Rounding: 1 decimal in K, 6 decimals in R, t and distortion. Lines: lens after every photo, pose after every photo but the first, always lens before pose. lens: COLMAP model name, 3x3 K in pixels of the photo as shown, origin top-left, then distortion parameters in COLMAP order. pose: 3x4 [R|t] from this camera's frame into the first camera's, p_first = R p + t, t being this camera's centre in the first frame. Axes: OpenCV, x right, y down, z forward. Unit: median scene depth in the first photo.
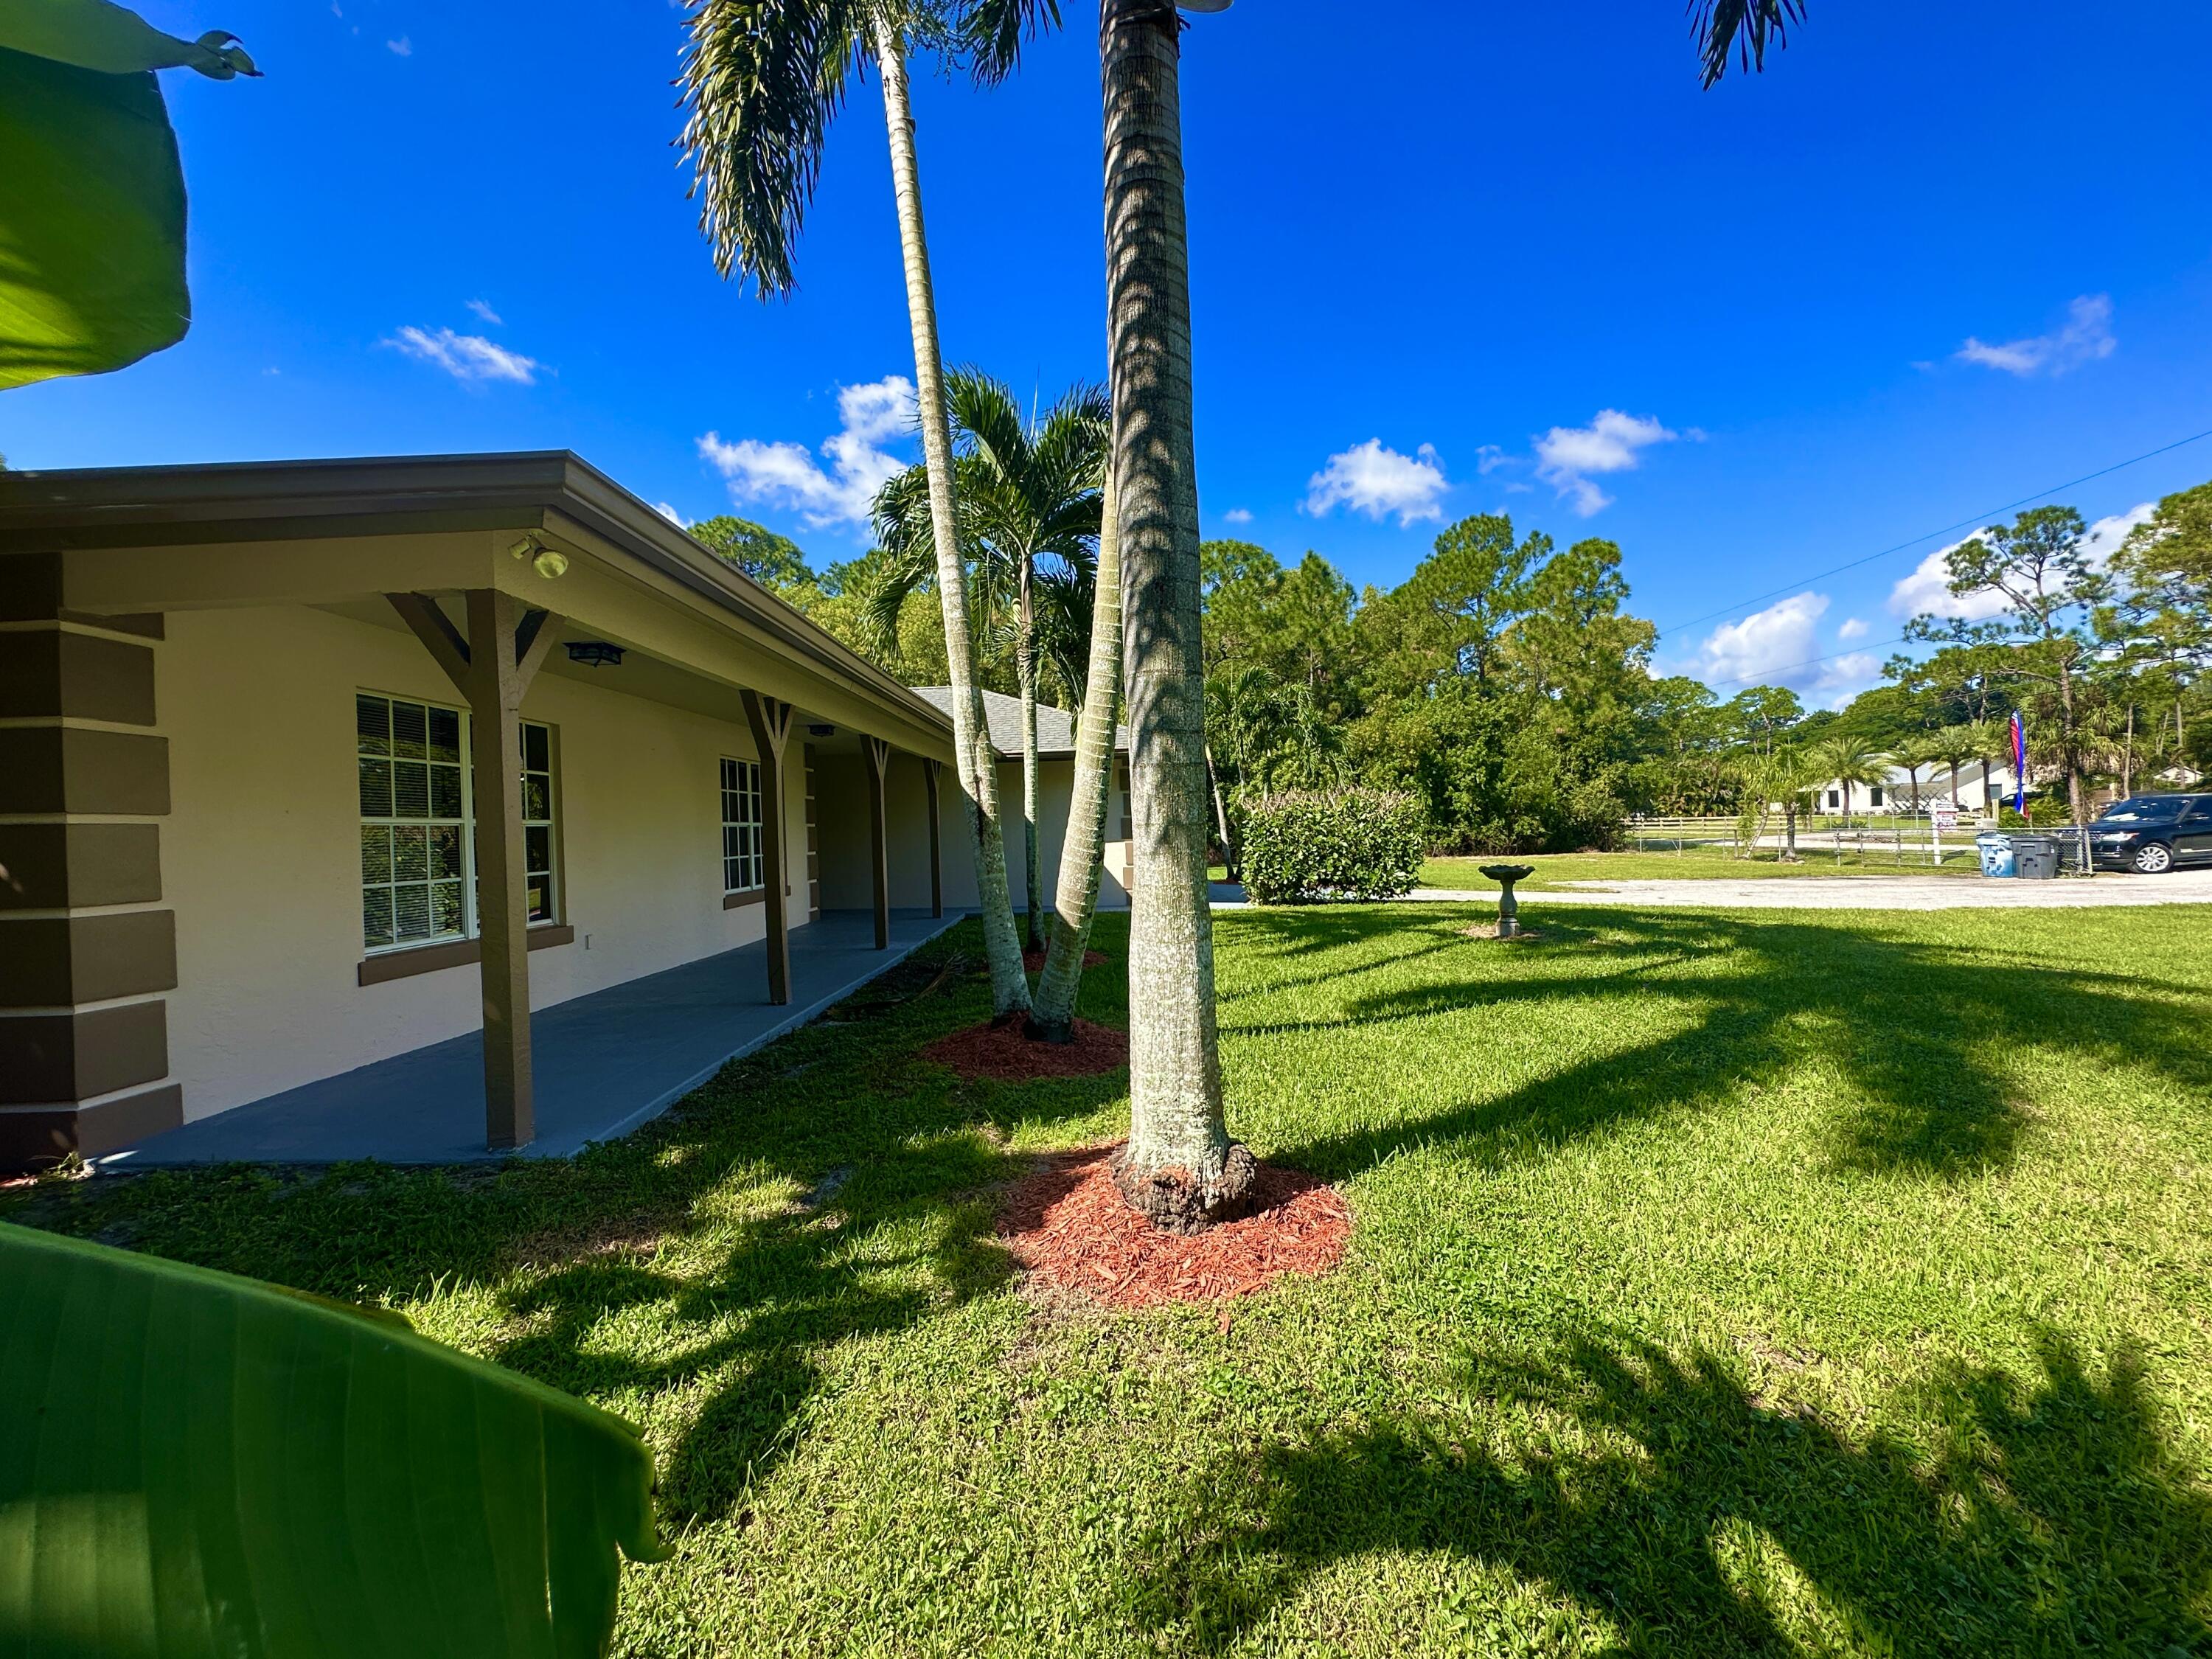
lens RADIAL K [[879.7, 0, 1102.7], [0, 879.7, 832.2], [0, 0, 1]] dist [-0.003867, 0.001079]
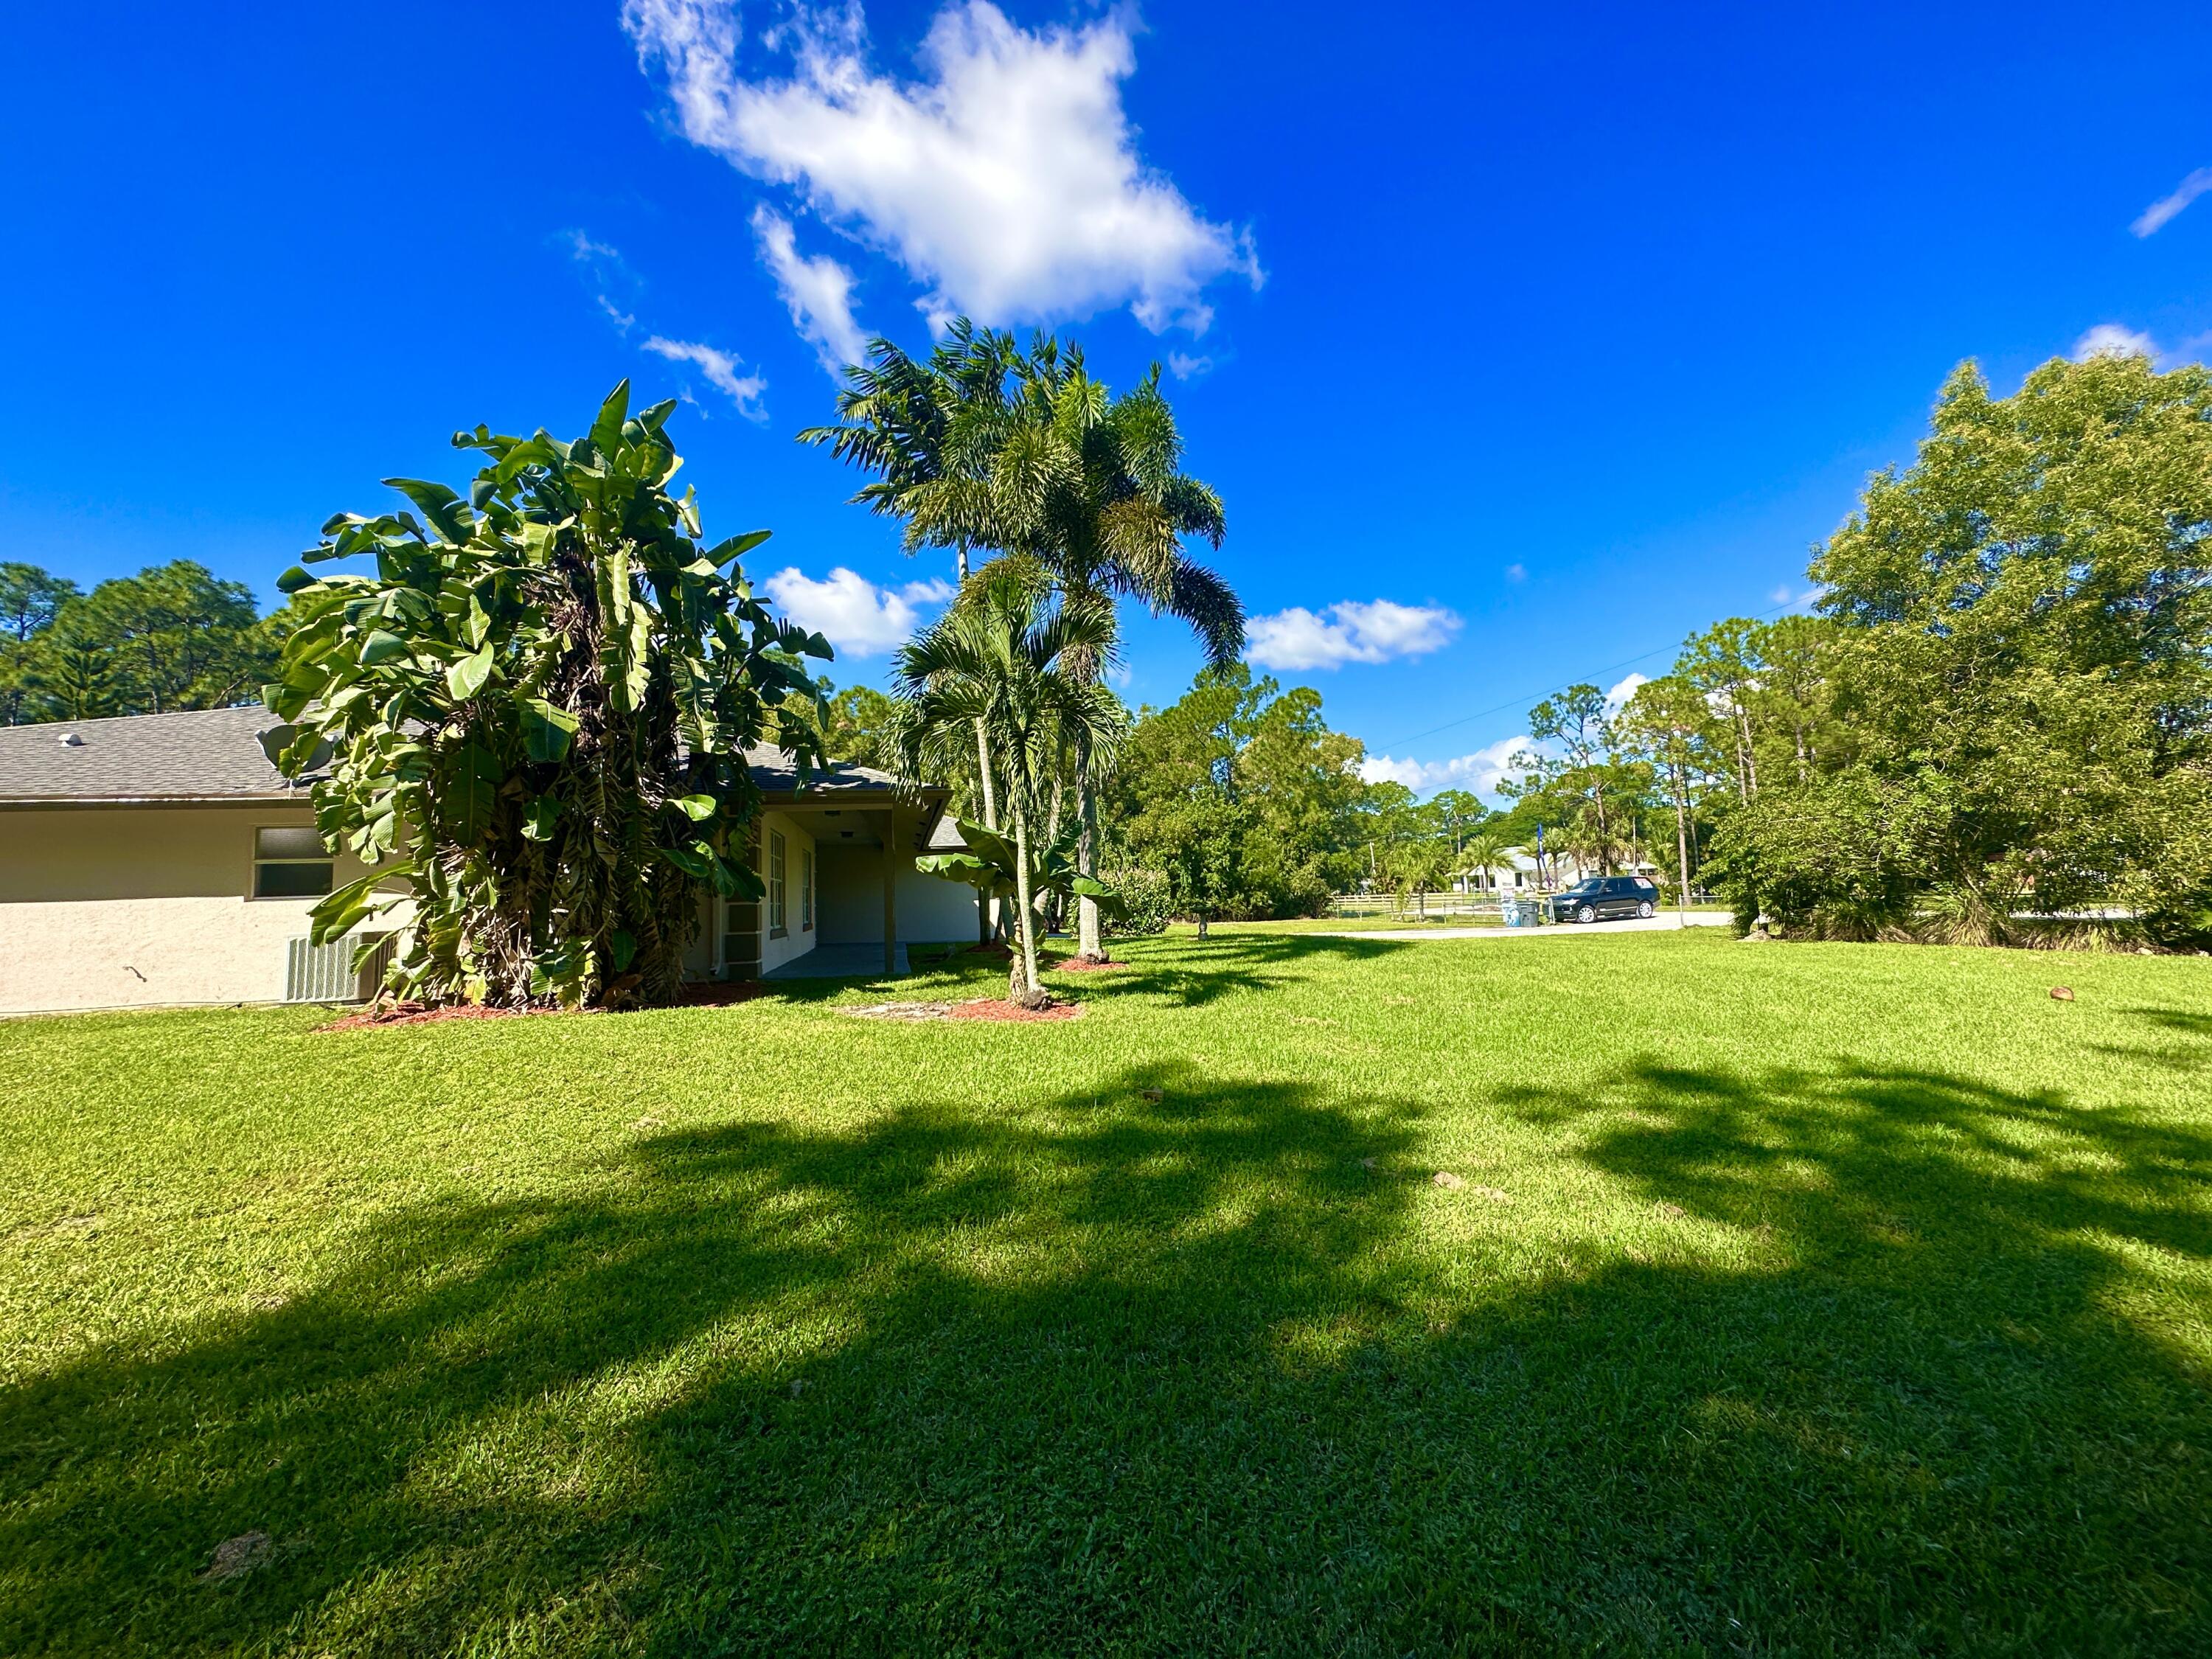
lens RADIAL K [[879.7, 0, 1103.0], [0, 879.7, 837.5], [0, 0, 1]] dist [-0.003867, 0.001079]
pose [[0.971057, 0.017303, 0.238221, -0.064853], [0.003046, 0.996395, -0.084786, 0.012063], [-0.238829, 0.083058, 0.967503, -0.235144]]
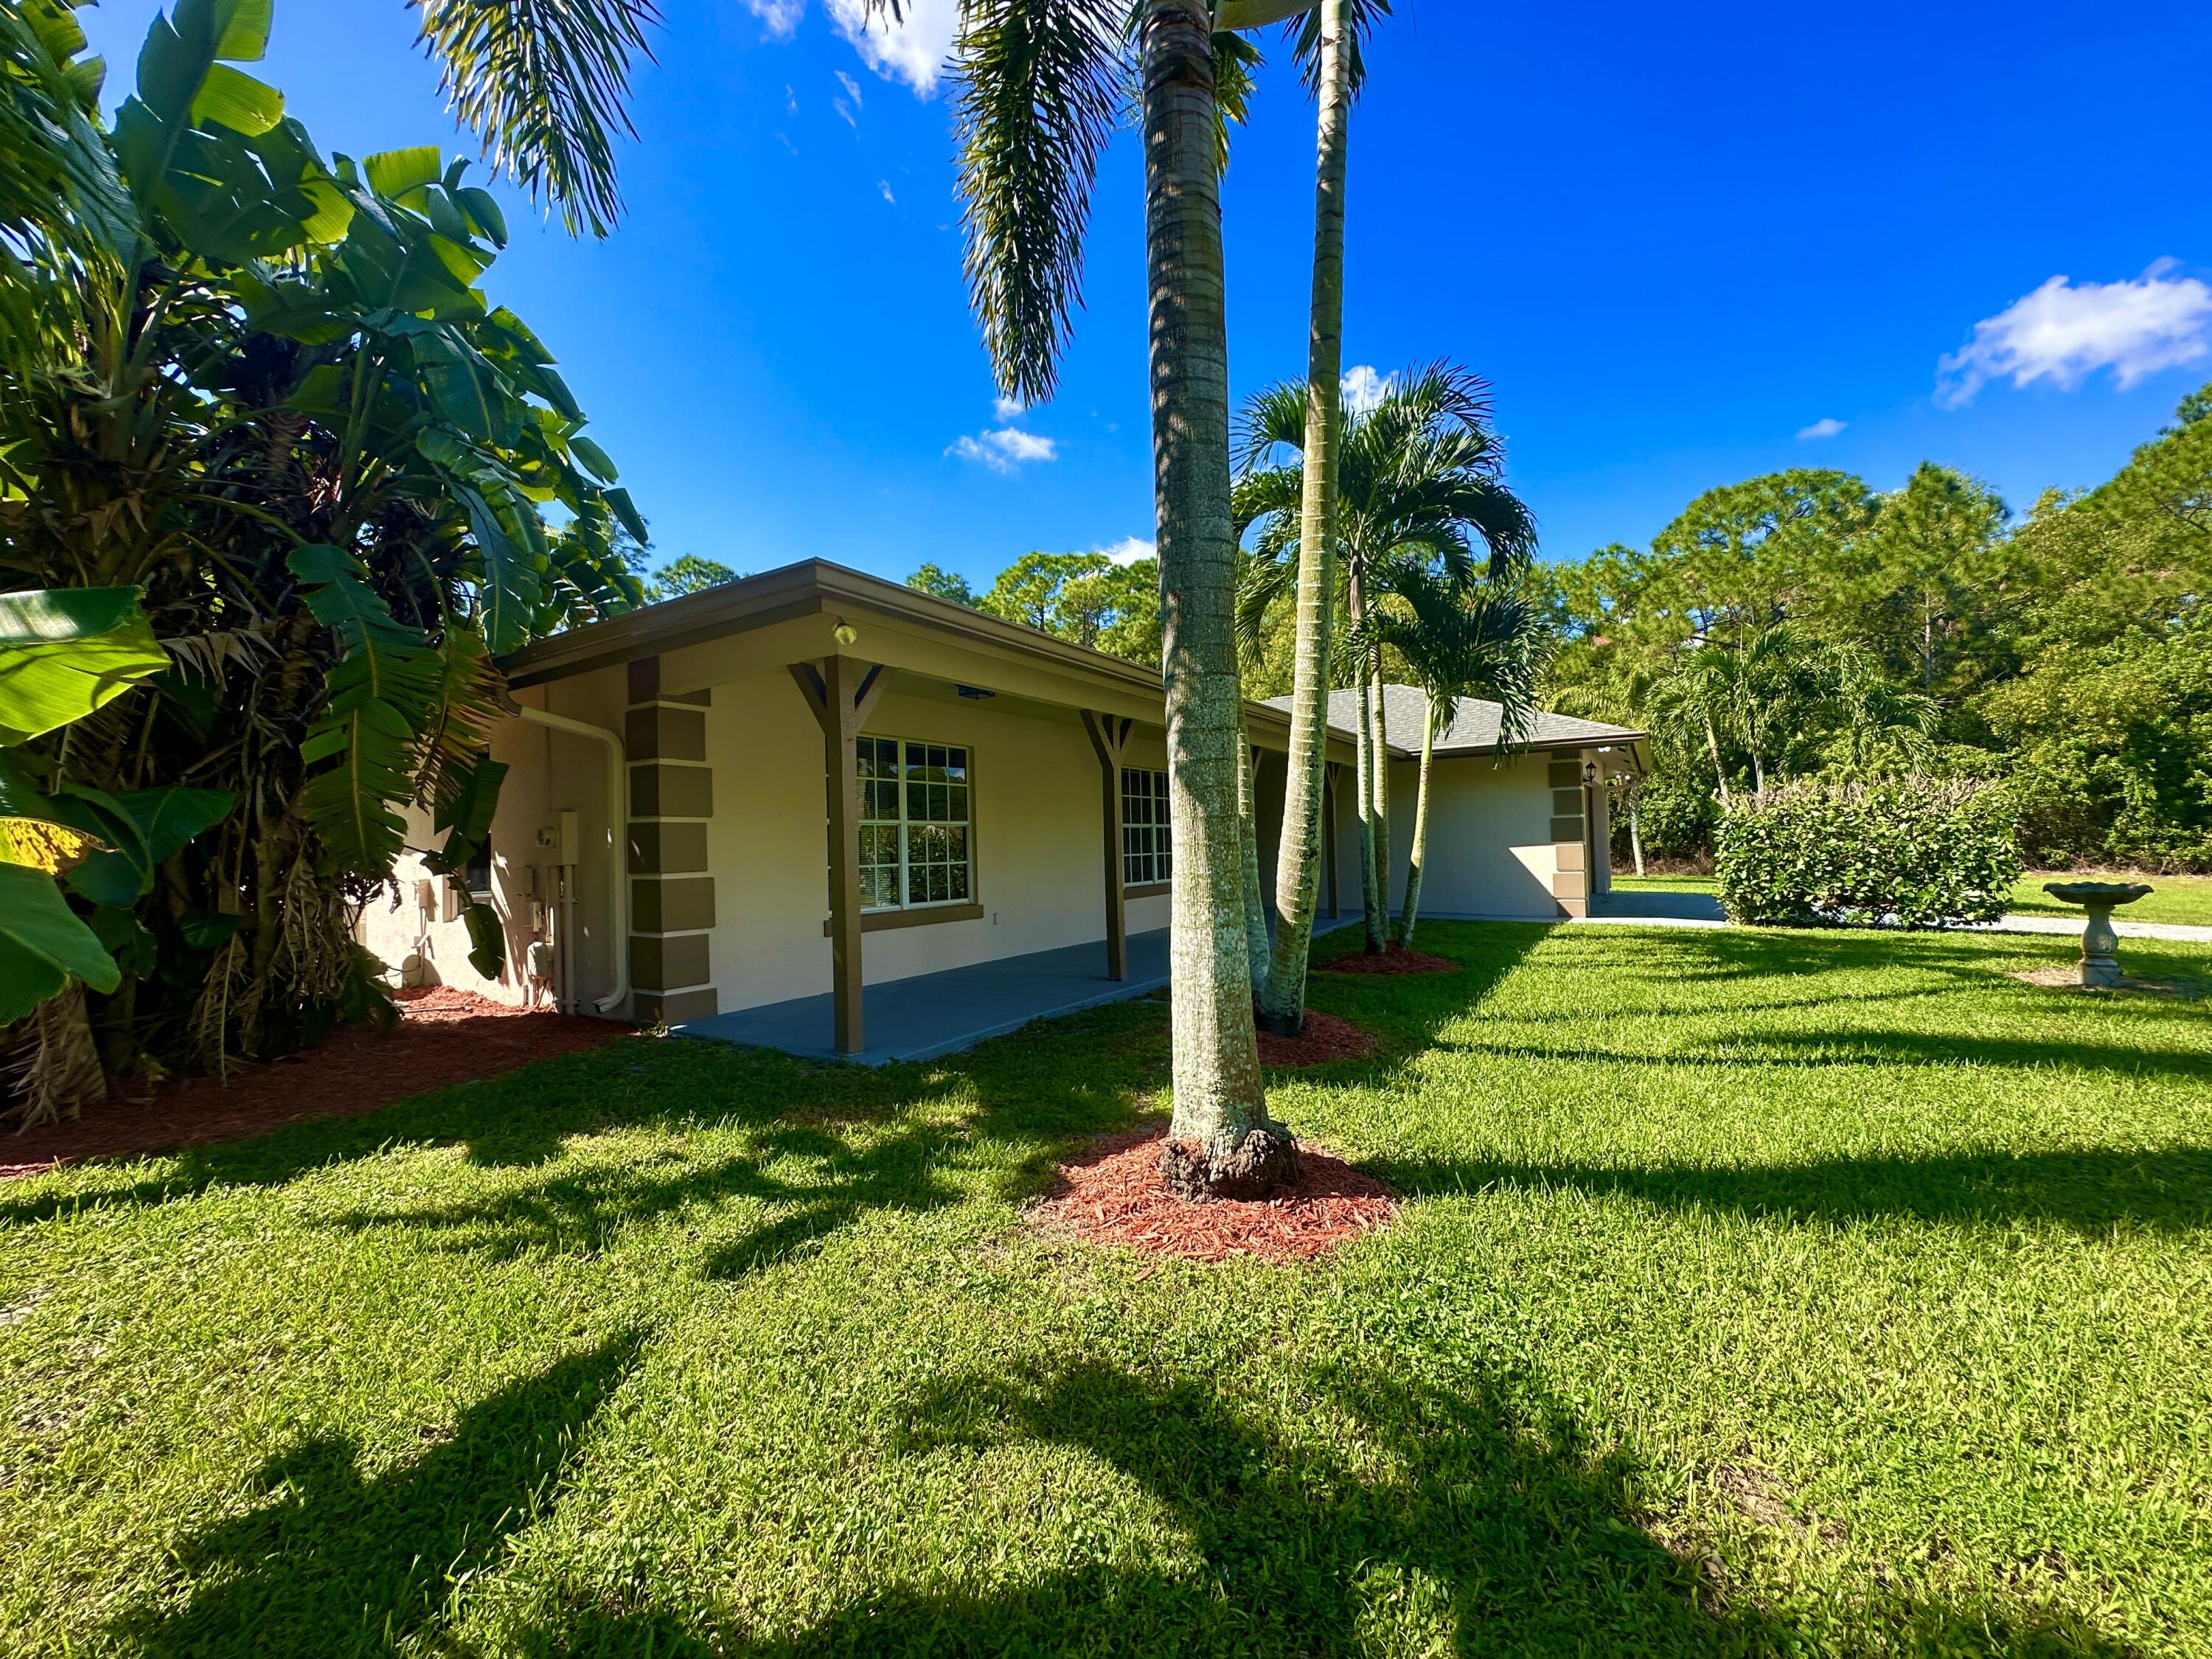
lens RADIAL K [[879.7, 0, 1107.0], [0, 879.7, 830.6], [0, 0, 1]] dist [-0.003867, 0.001079]
pose [[0.852665, 0.001664, -0.522455, 0.037377], [-0.004830, 0.999977, -0.004698, 0.000885], [0.522435, 0.006529, 0.852654, 0.002204]]
